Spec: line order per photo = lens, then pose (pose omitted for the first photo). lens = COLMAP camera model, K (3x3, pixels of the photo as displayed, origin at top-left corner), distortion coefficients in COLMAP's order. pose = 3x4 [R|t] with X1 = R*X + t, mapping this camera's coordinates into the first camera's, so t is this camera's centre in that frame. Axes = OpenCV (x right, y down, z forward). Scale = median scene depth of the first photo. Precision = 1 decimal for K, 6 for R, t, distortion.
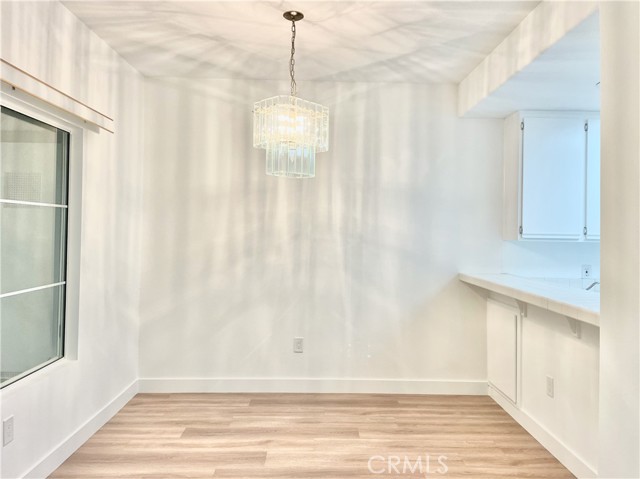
lens RADIAL K [[486.9, 0, 319.5], [0, 486.9, 223.6], [0, 0, 1]] dist [0.000165, -0.000249]
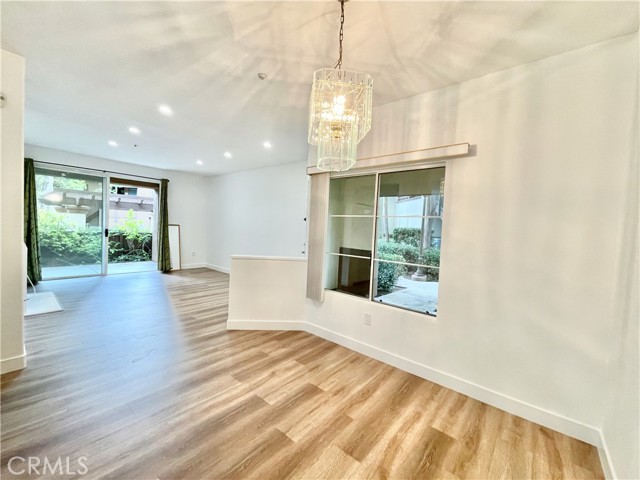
lens RADIAL K [[265.8, 0, 320.0], [0, 265.8, 240.0], [0, 0, 1]] dist [-0.011777, -0.000037]
pose [[-0.653269, -0.013108, -0.757013, 0.239979], [-0.048660, 0.998510, 0.024701, 0.023615], [0.755561, 0.052973, -0.652933, 0.900735]]
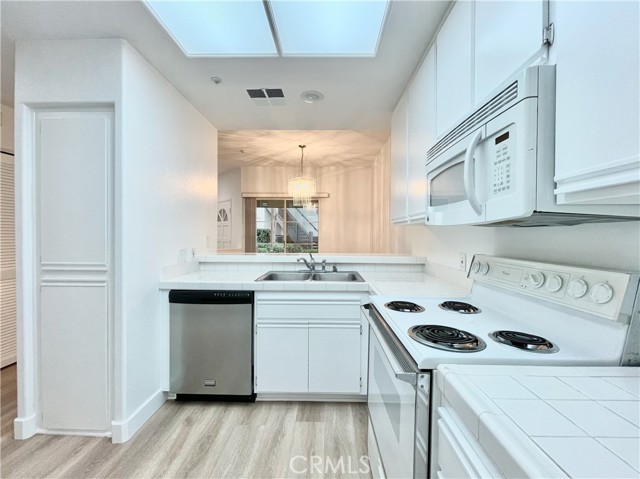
lens RADIAL K [[276.1, 0, 320.0], [0, 276.1, 239.5], [0, 0, 1]] dist [-0.043880, 0.000009]
pose [[-0.024715, 0.005243, -0.999681, 1.008605], [0.005952, 0.999969, 0.005098, 0.056153], [0.999677, -0.005825, -0.024745, 0.770590]]
